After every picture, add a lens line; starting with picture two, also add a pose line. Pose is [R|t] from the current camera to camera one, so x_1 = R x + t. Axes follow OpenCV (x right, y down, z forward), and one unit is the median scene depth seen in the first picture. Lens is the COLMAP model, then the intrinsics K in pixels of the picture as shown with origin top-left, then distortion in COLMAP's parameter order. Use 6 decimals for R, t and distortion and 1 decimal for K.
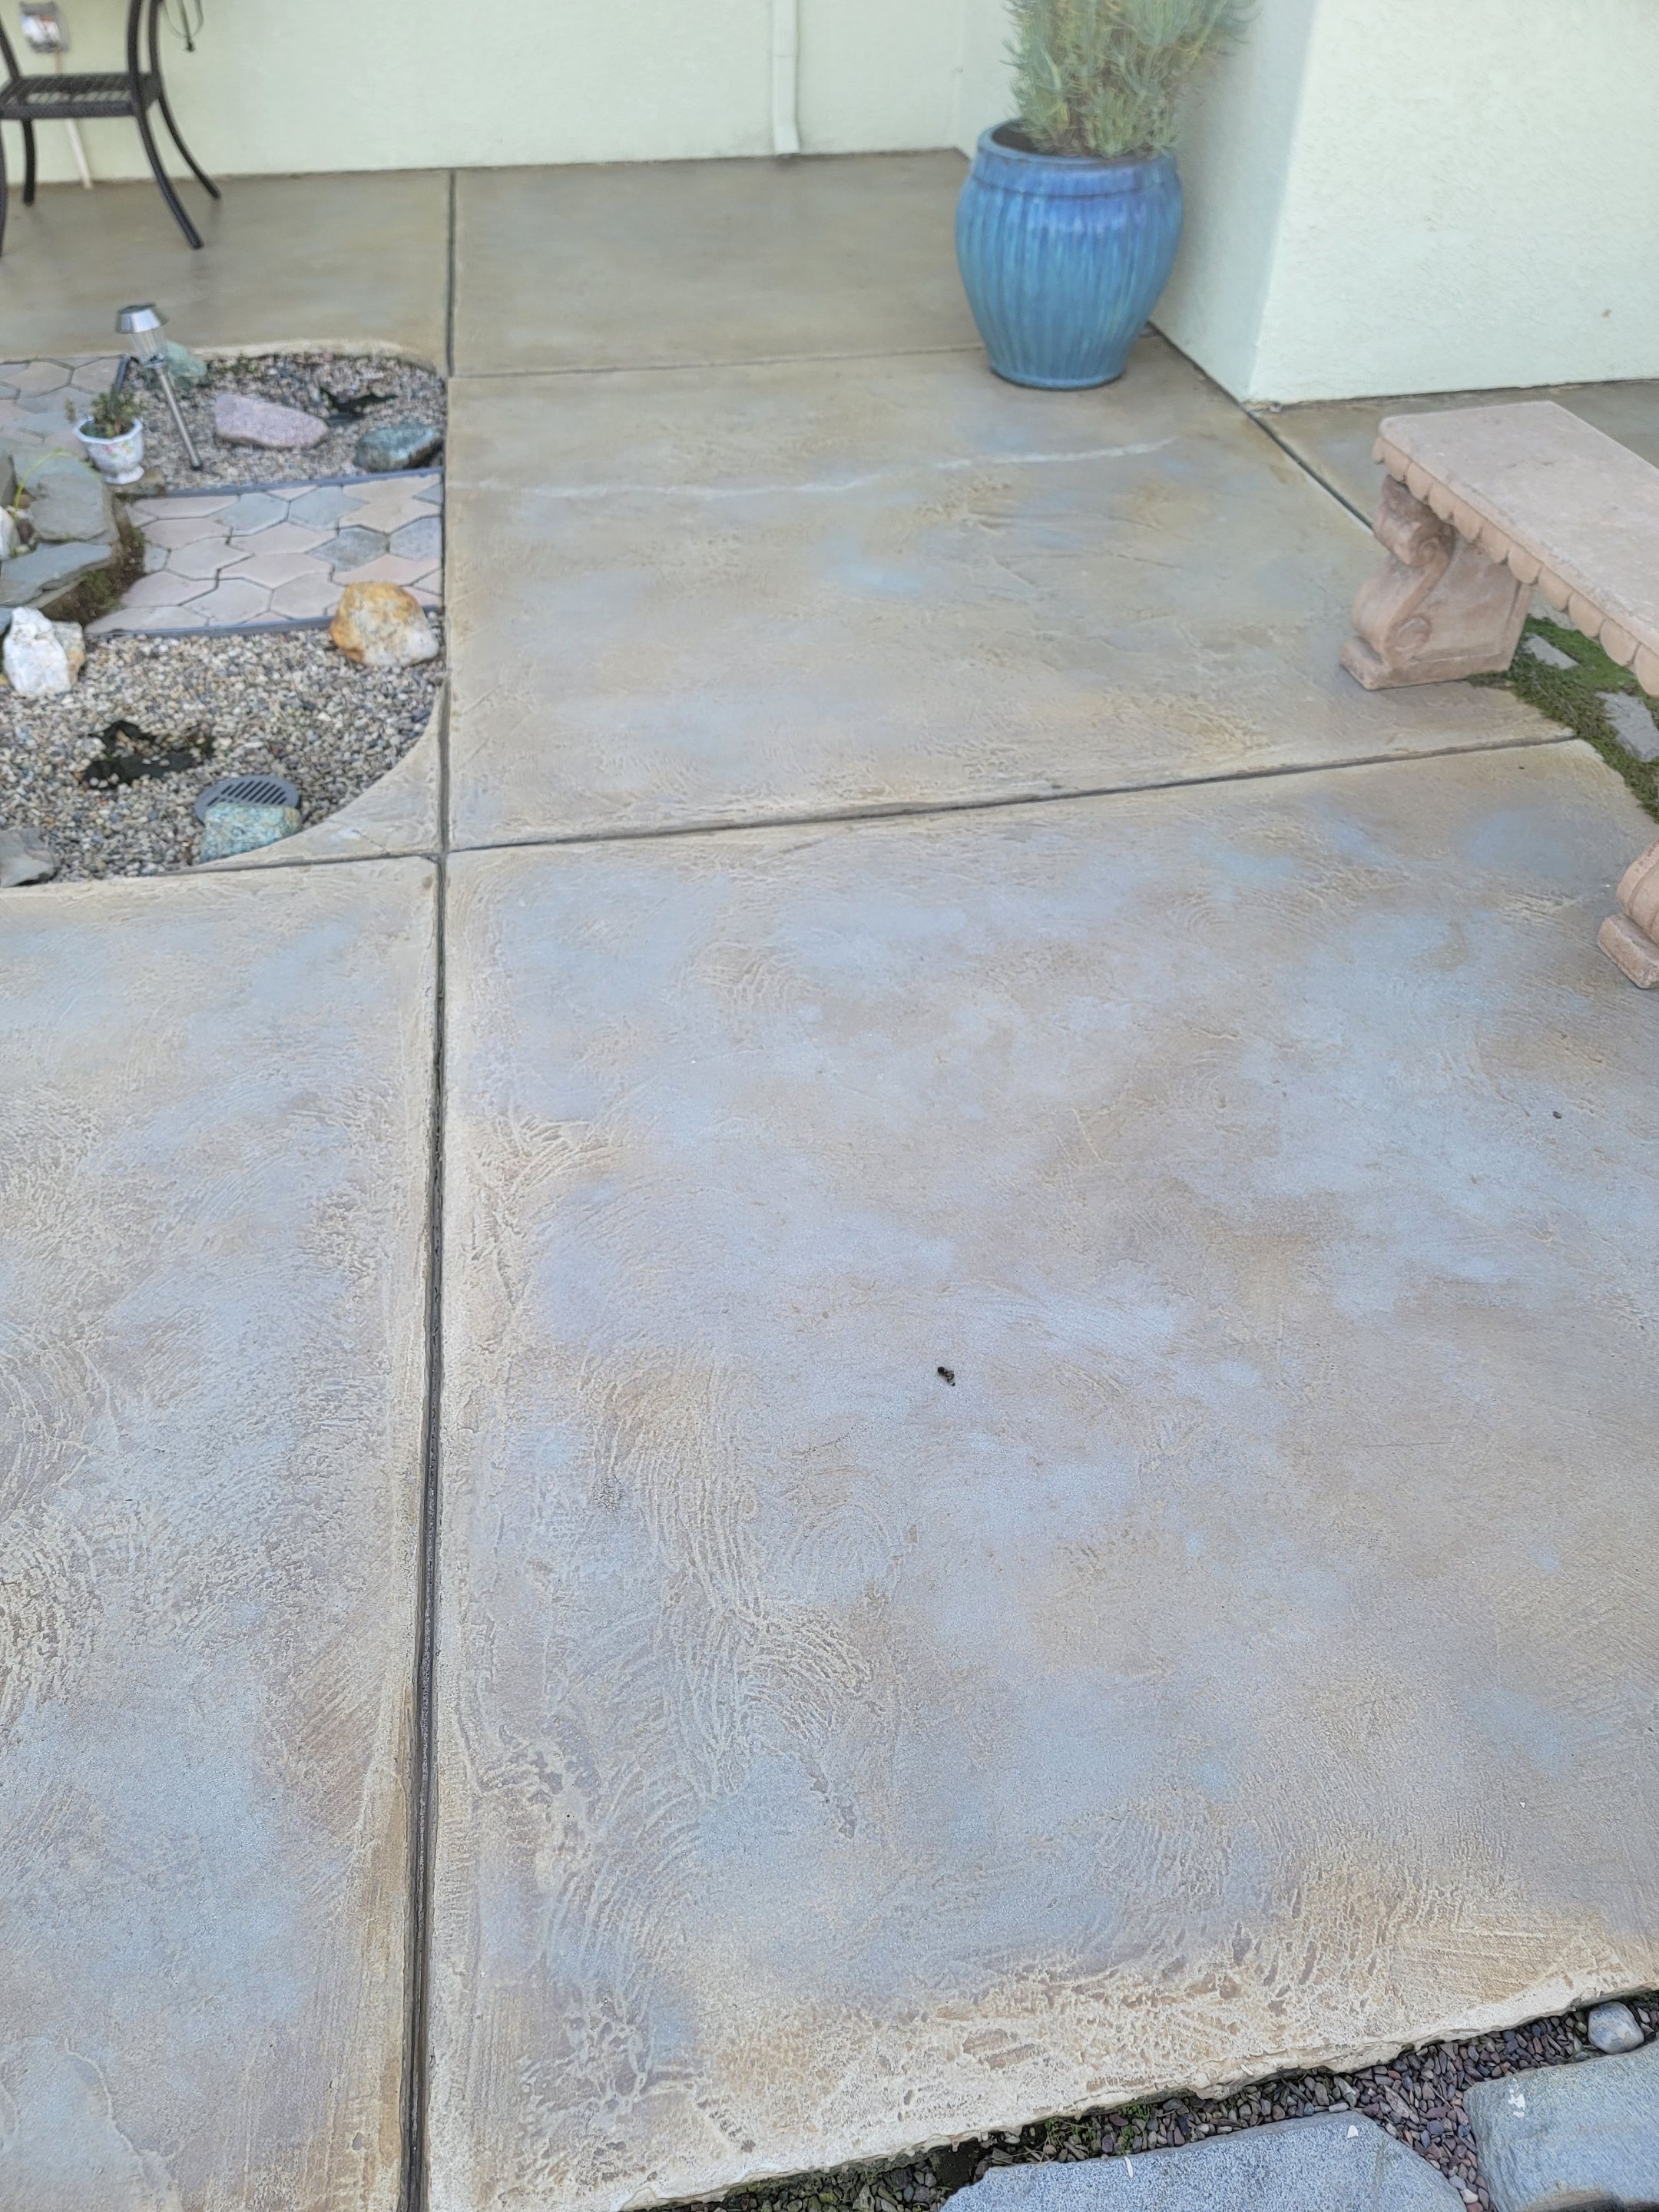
lens RADIAL K [[1524.5, 0, 829.5], [0, 1524.5, 1106.0], [0, 0, 1]] dist [0.088462, -0.096156]
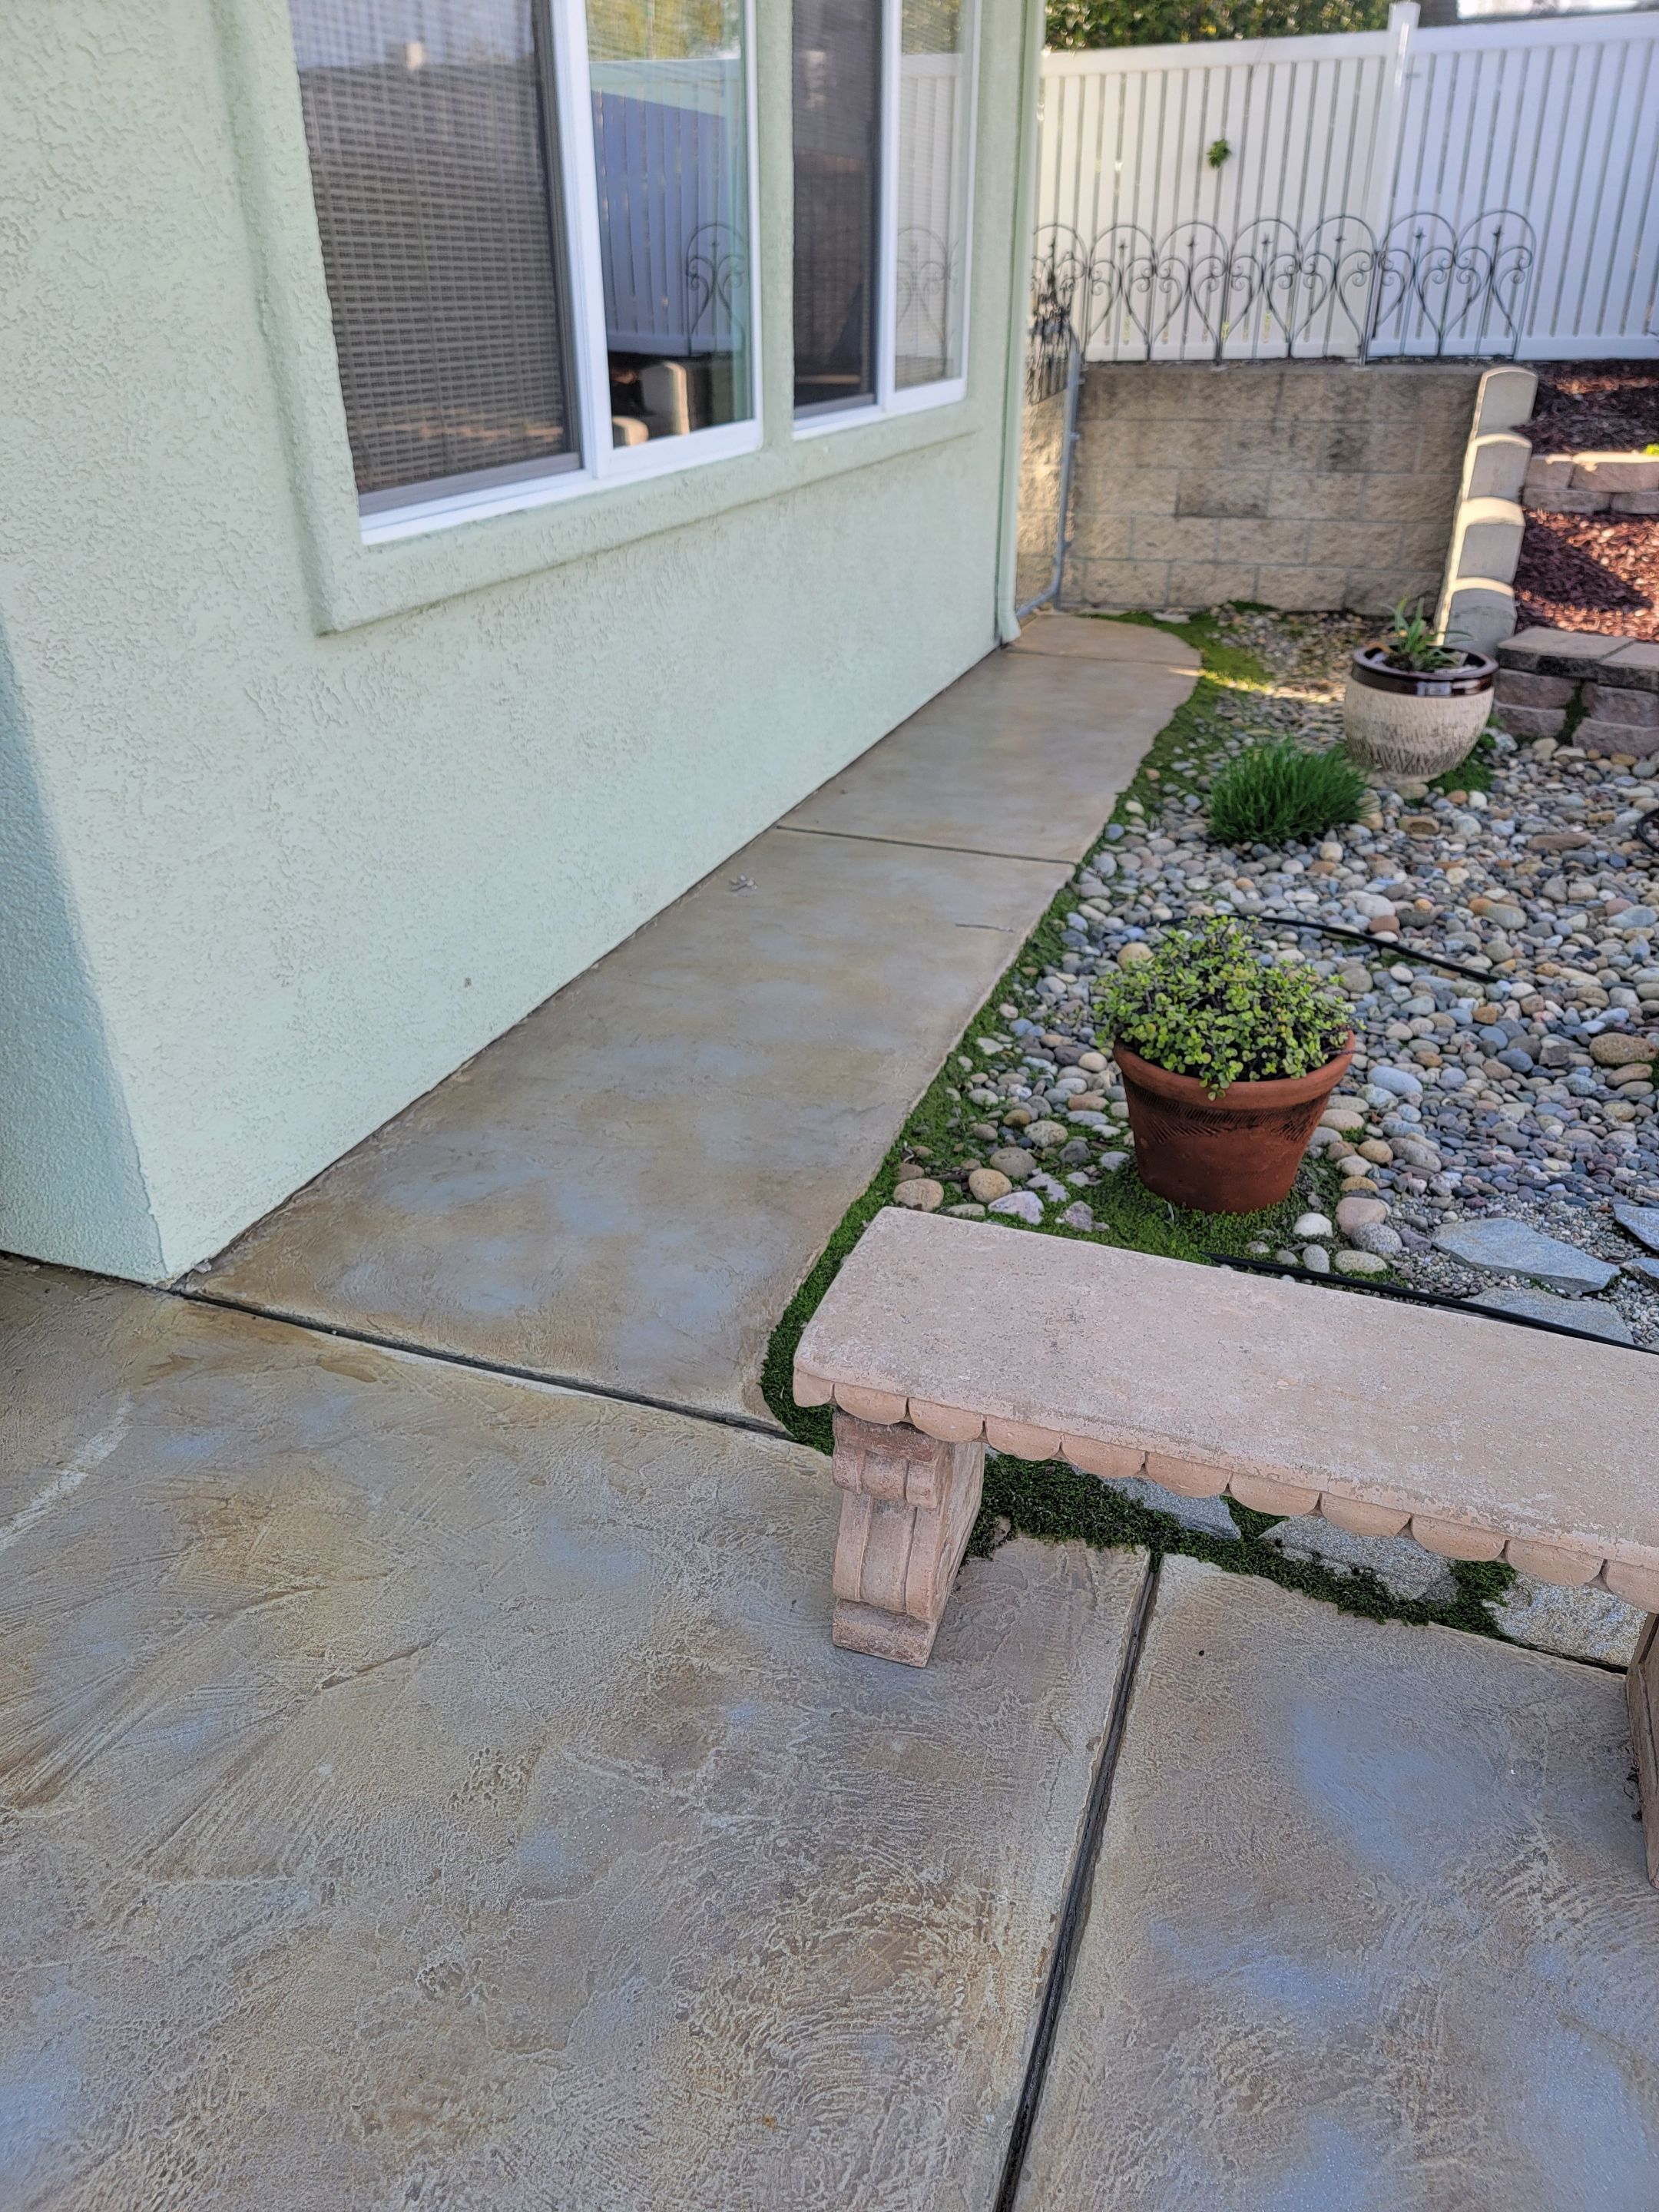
lens RADIAL K [[1524.5, 0, 829.5], [0, 1524.5, 1106.0], [0, 0, 1]] dist [0.088462, -0.096156]
pose [[0.516248, -0.401210, 0.756650, -0.047663], [0.585820, 0.809895, 0.029749, -0.389764], [-0.624743, 0.427902, 0.653143, 0.396672]]
